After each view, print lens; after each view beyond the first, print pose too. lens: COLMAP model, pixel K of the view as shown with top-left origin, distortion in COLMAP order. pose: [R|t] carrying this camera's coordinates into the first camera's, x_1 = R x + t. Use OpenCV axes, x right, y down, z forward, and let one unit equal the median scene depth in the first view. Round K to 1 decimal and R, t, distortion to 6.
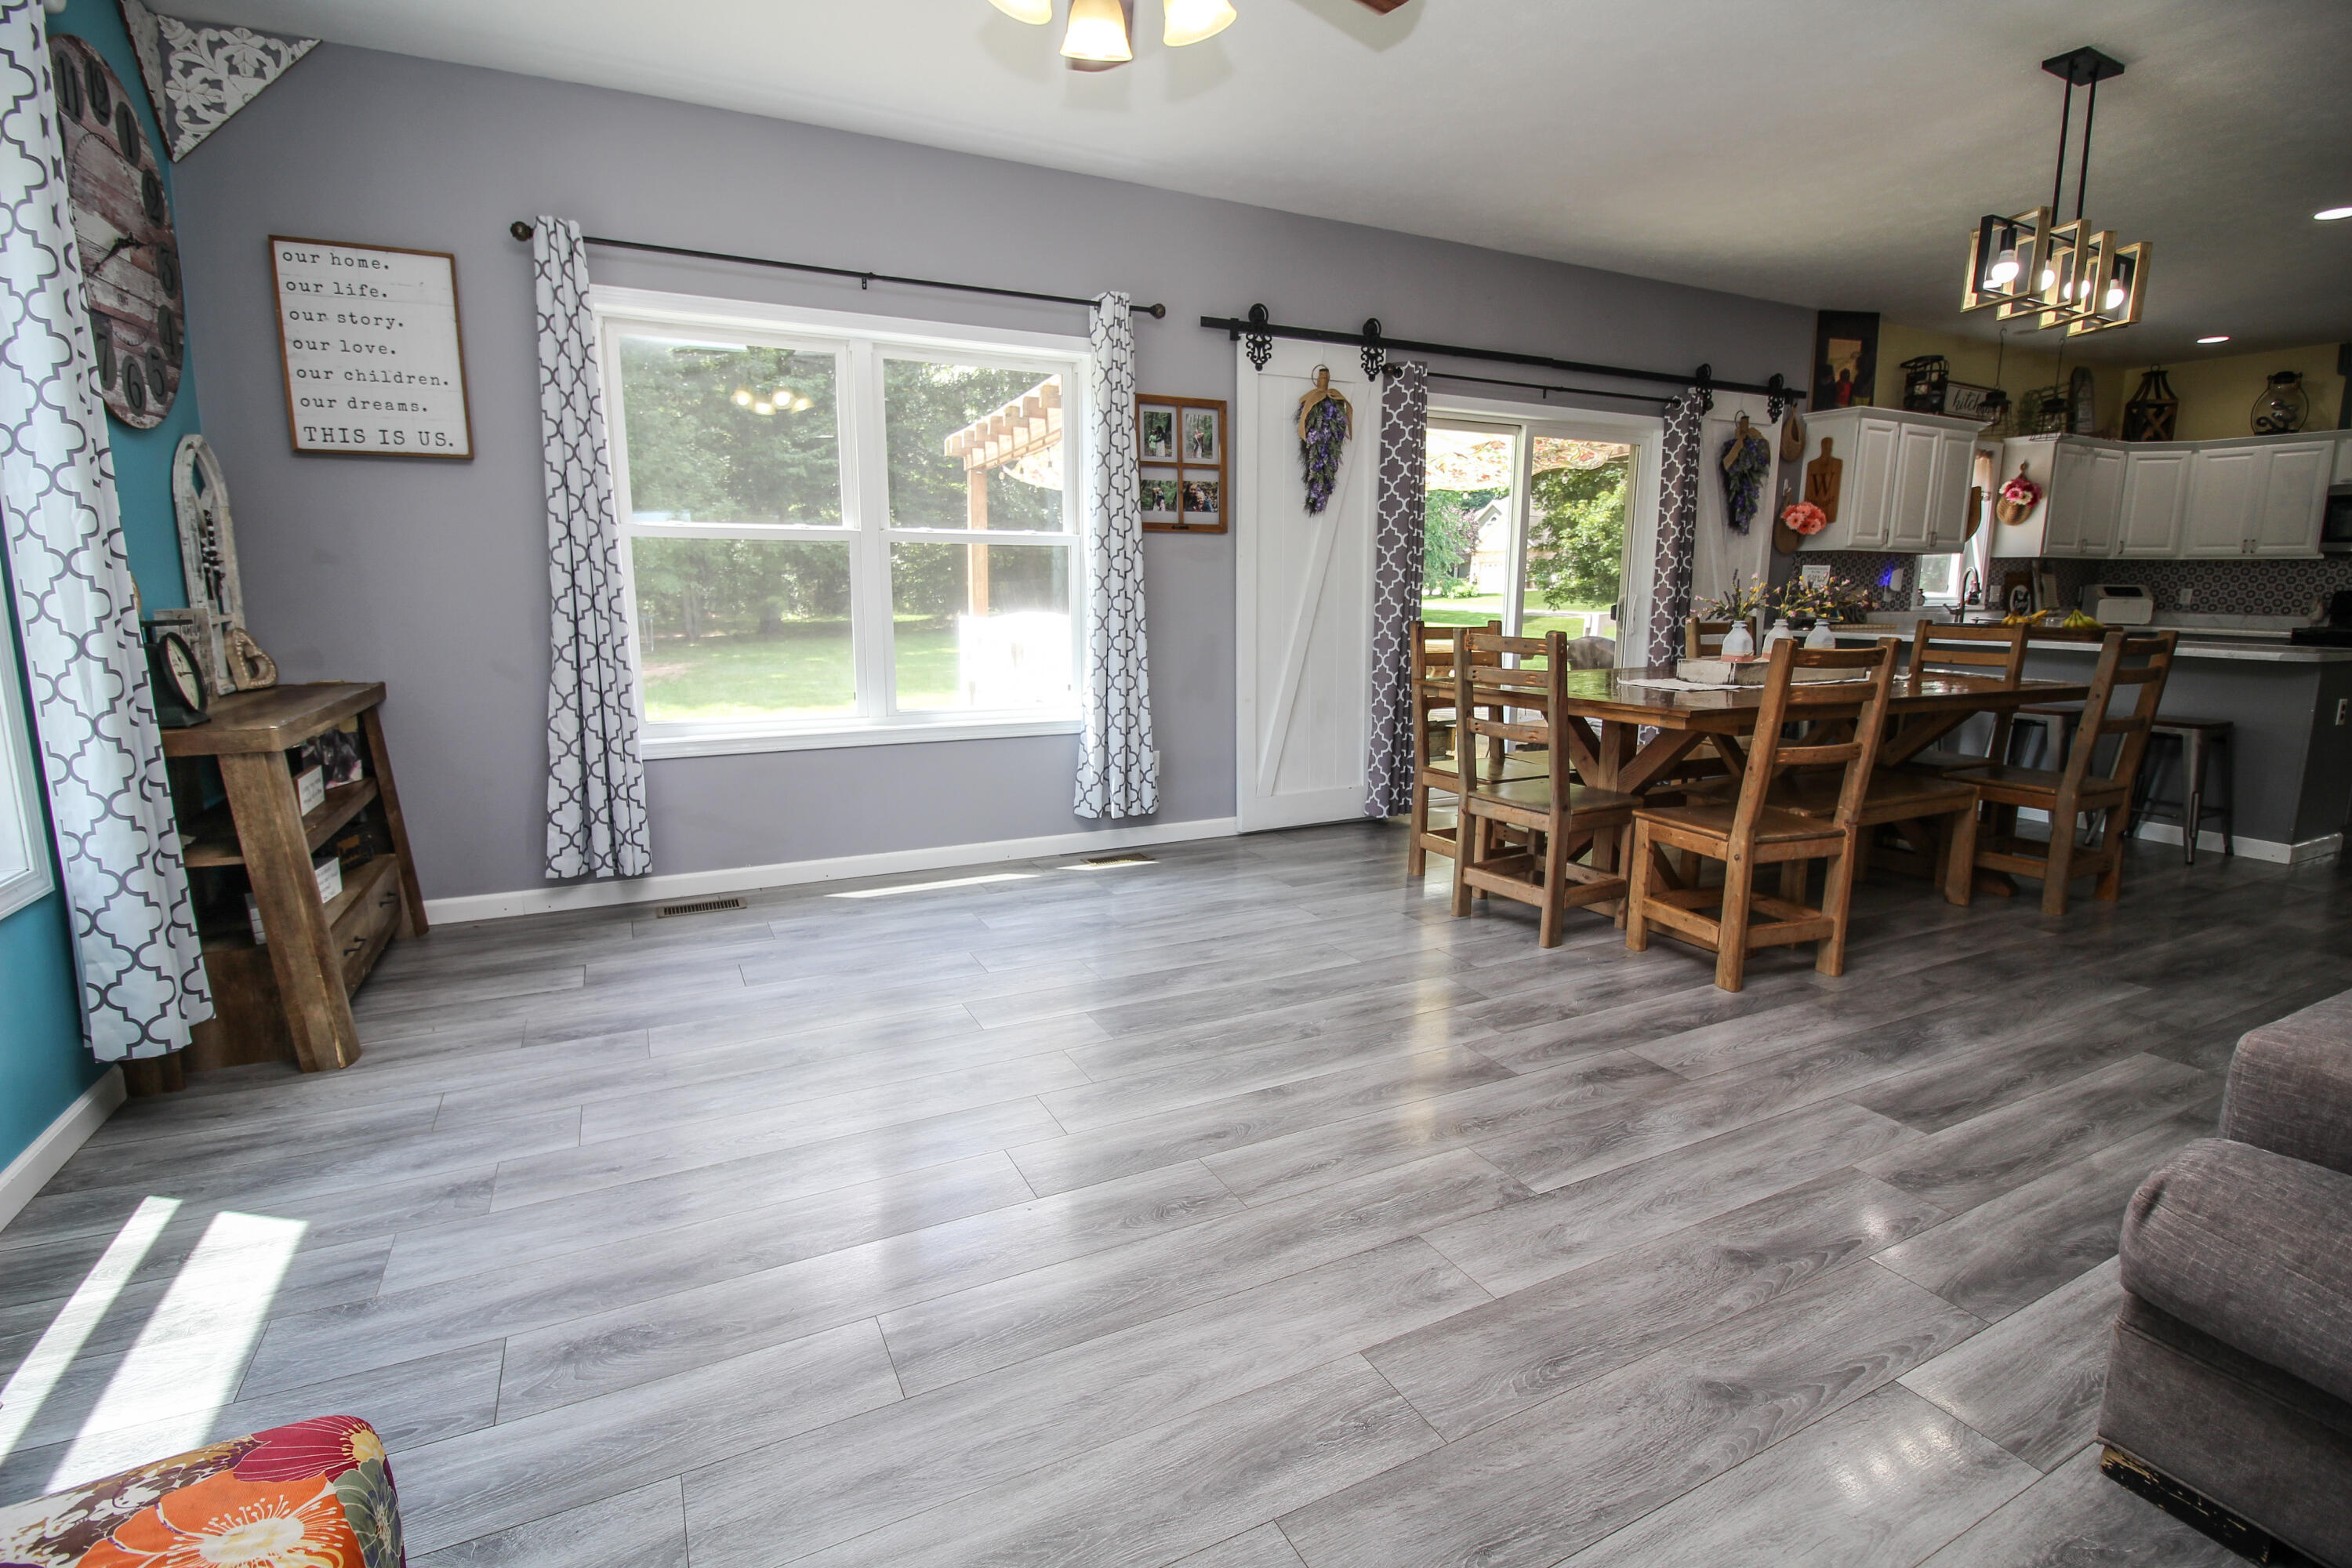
lens RADIAL K [[1094.3, 0, 1182.7], [0, 1094.3, 777.6], [0, 0, 1]] dist [0.002022, -0.014071]
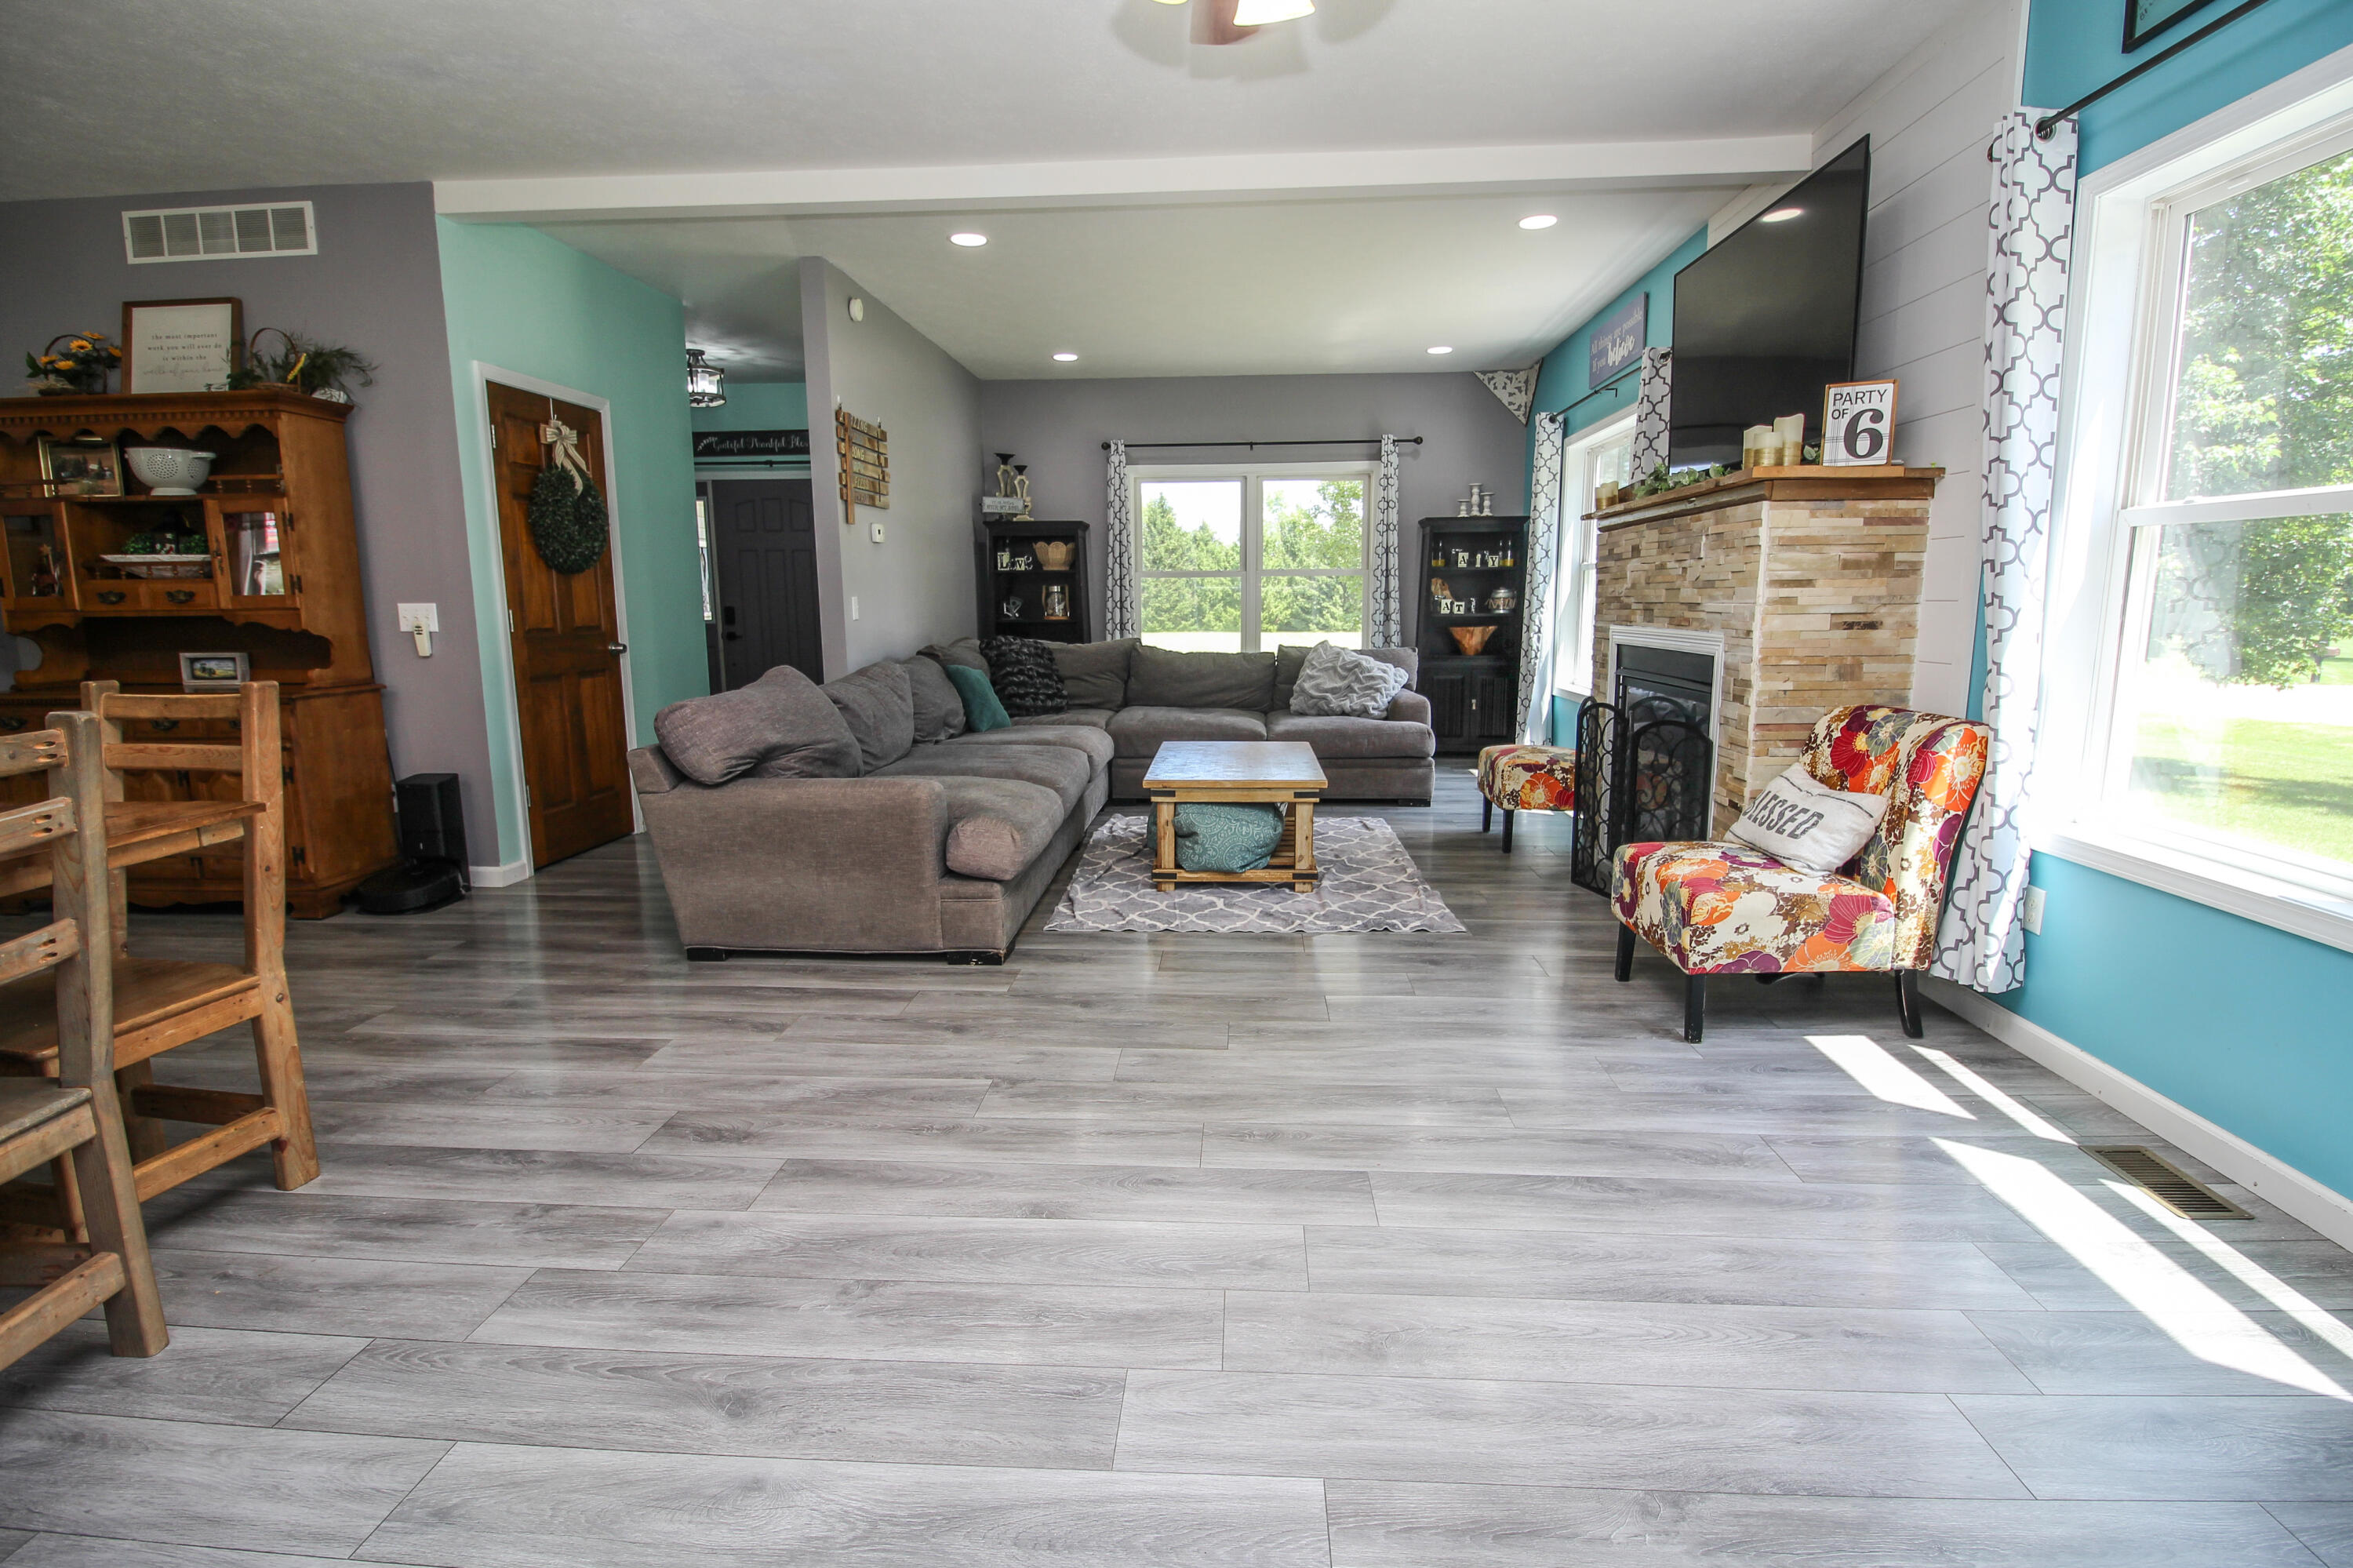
lens RADIAL K [[1127.4, 0, 1183.4], [0, 1127.4, 777.5], [0, 0, 1]] dist [-0.000411, -0.015213]
pose [[-0.864456, -0.077918, 0.496634, -0.210627], [0.089774, 0.948107, 0.305013, -0.143020], [-0.494628, 0.308255, -0.812602, 0.794170]]
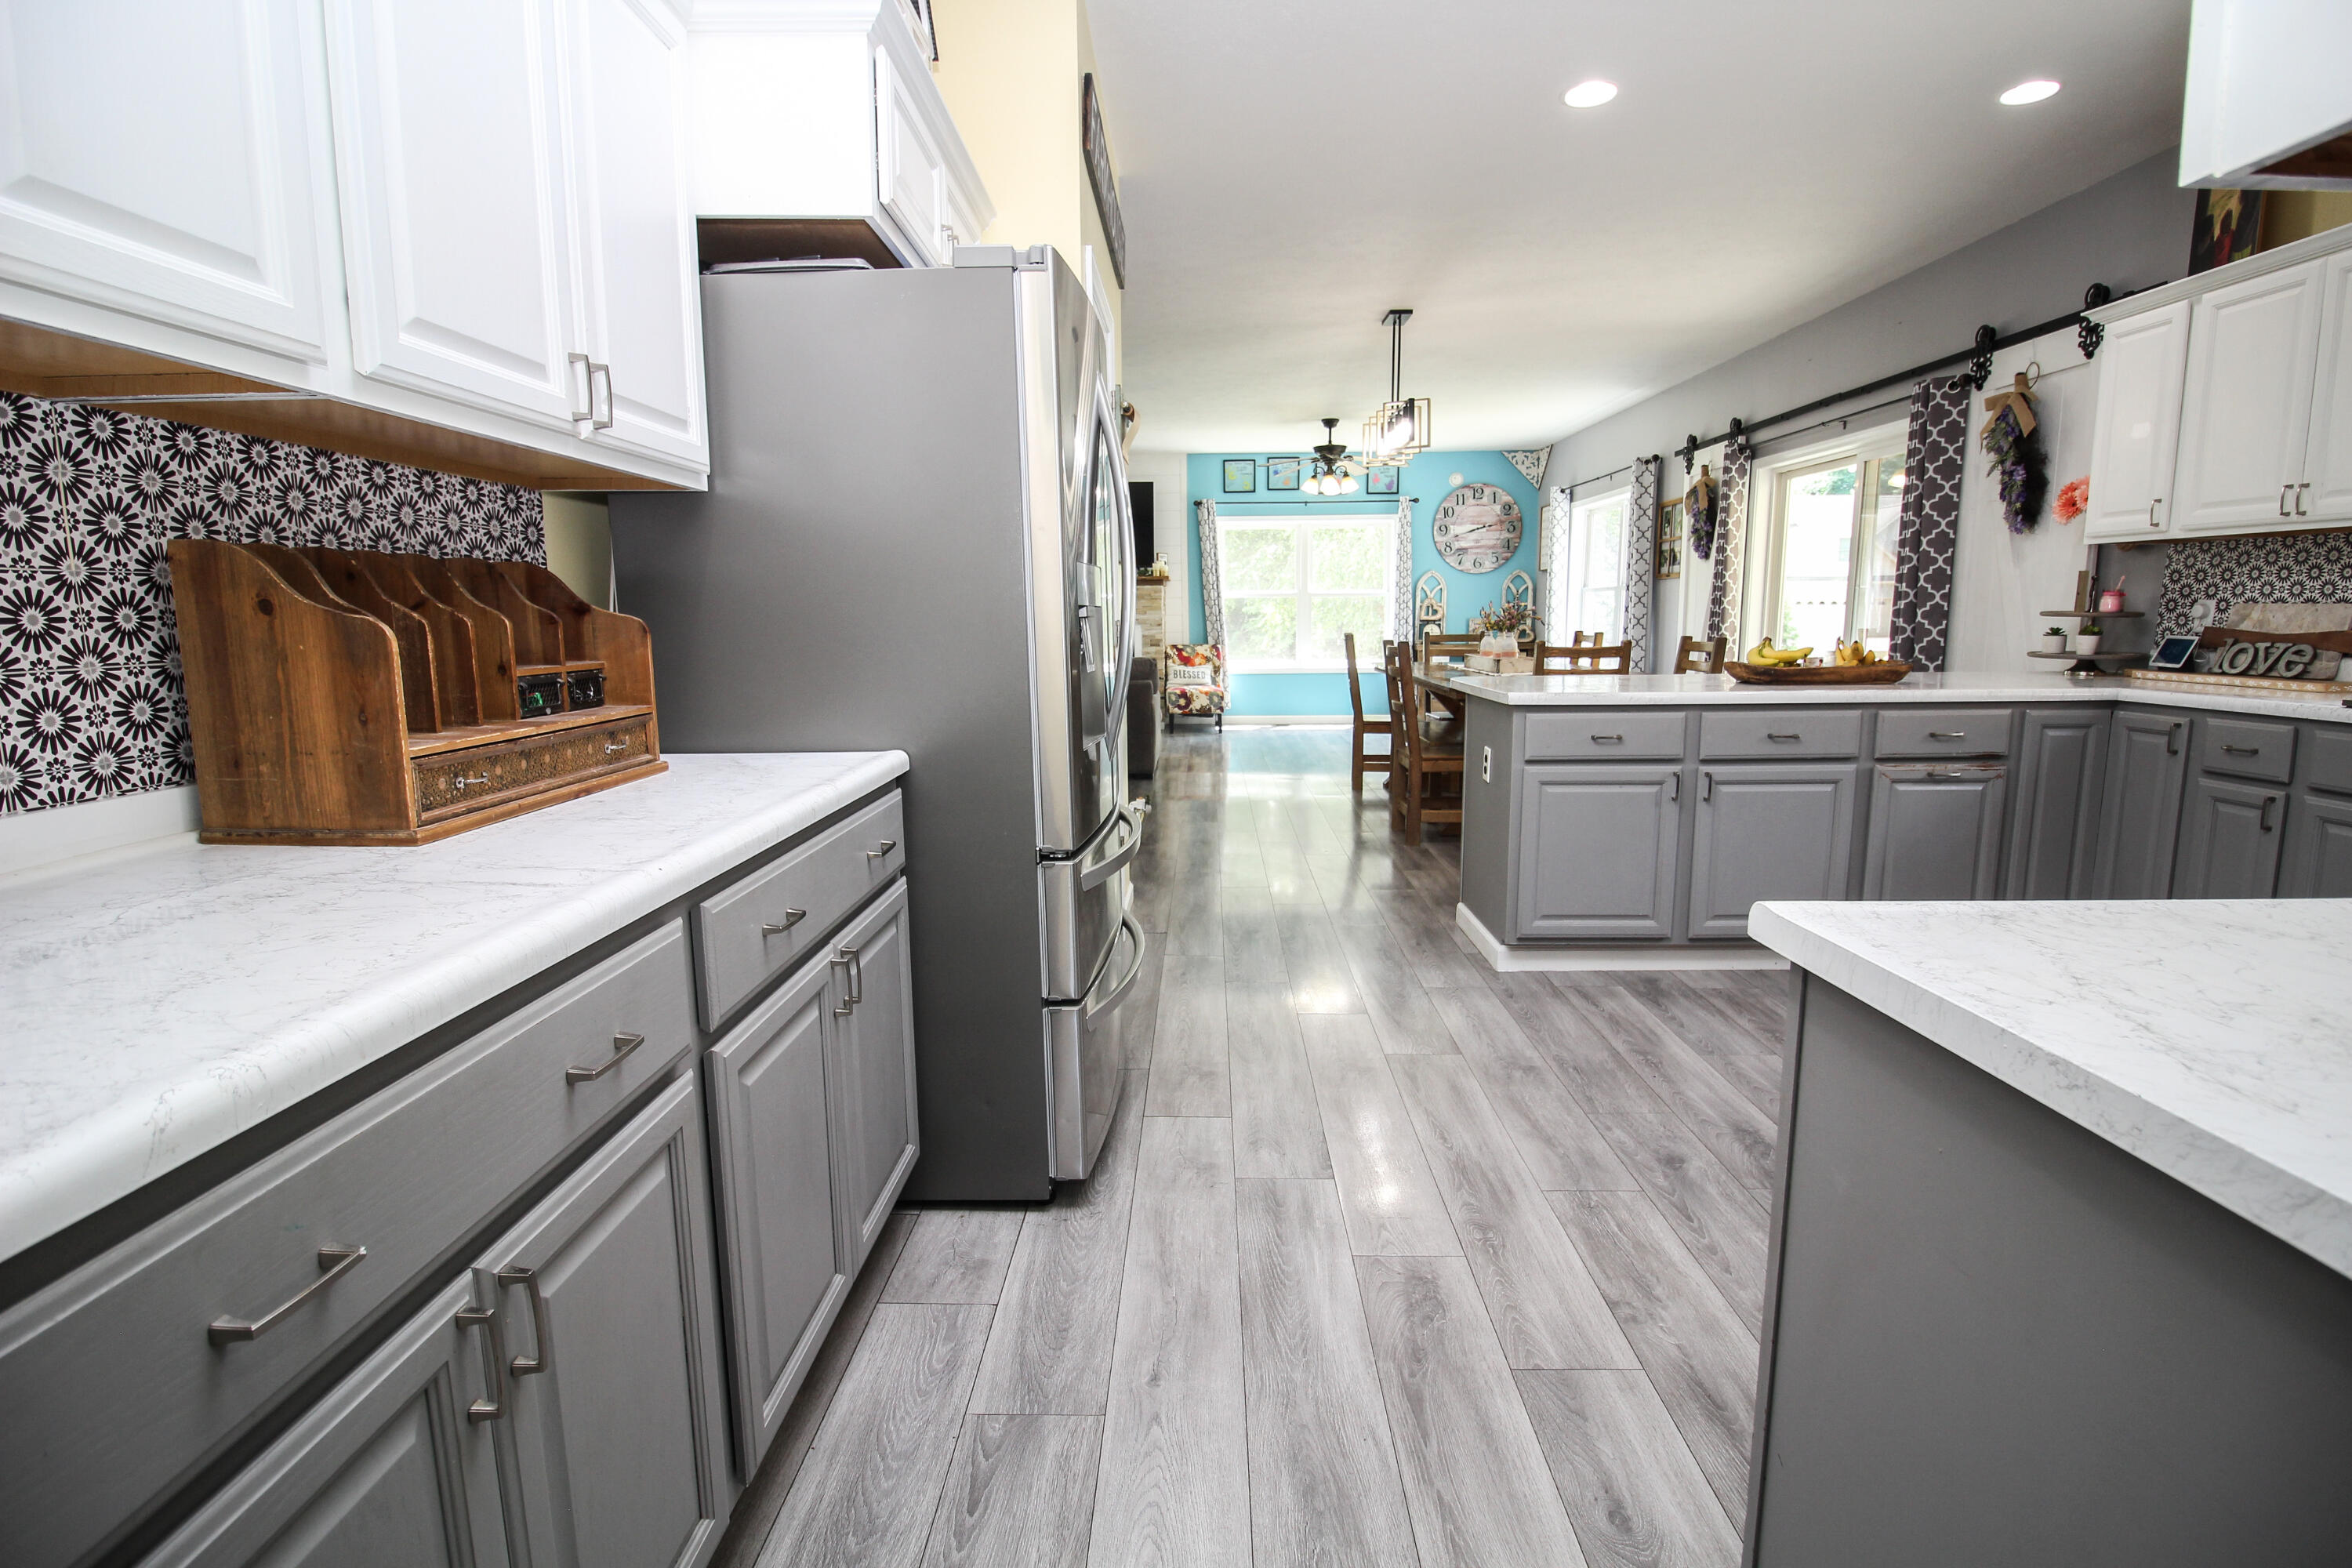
lens RADIAL K [[1094.3, 0, 1182.7], [0, 1094.3, 777.6], [0, 0, 1]] dist [0.002022, -0.014071]
pose [[-0.468344, 0.131765, -0.873666, 1.792774], [-0.145829, 0.963728, 0.223523, -0.187560], [0.871429, 0.232091, -0.432141, 1.103887]]
